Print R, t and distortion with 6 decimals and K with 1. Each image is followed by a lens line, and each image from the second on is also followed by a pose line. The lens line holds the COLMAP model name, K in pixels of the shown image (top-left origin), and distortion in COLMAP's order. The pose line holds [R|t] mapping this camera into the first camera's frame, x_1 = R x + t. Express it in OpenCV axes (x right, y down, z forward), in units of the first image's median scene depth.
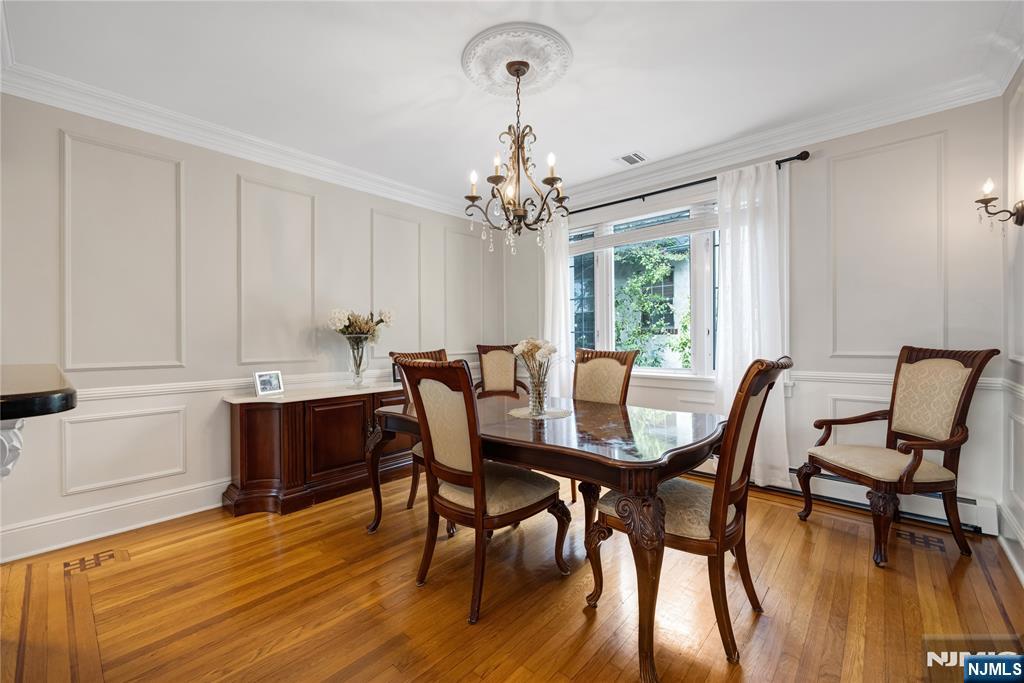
lens RADIAL K [[413.5, 0, 507.3], [0, 413.5, 340.5], [0, 0, 1]] dist [-0.001689, -0.000323]
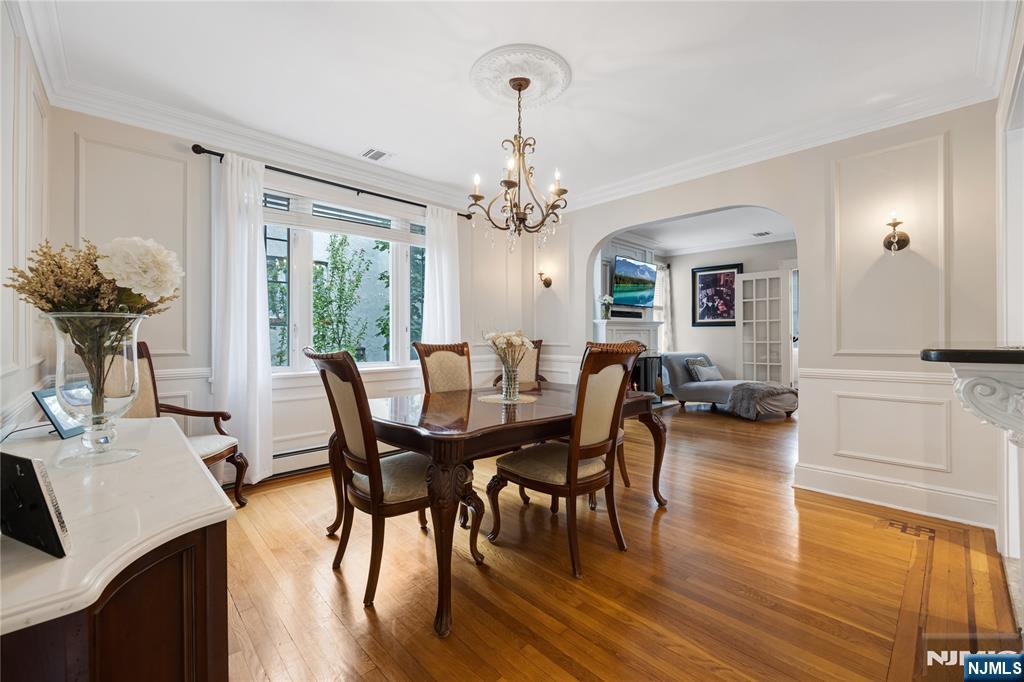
lens RADIAL K [[413.5, 0, 507.3], [0, 413.5, 340.0], [0, 0, 1]] dist [-0.001689, -0.000323]
pose [[0.084049, 0.004005, 0.996454, -1.060172], [0.005695, 0.999974, -0.004500, 0.027153], [-0.996445, 0.006053, 0.084024, 0.948395]]
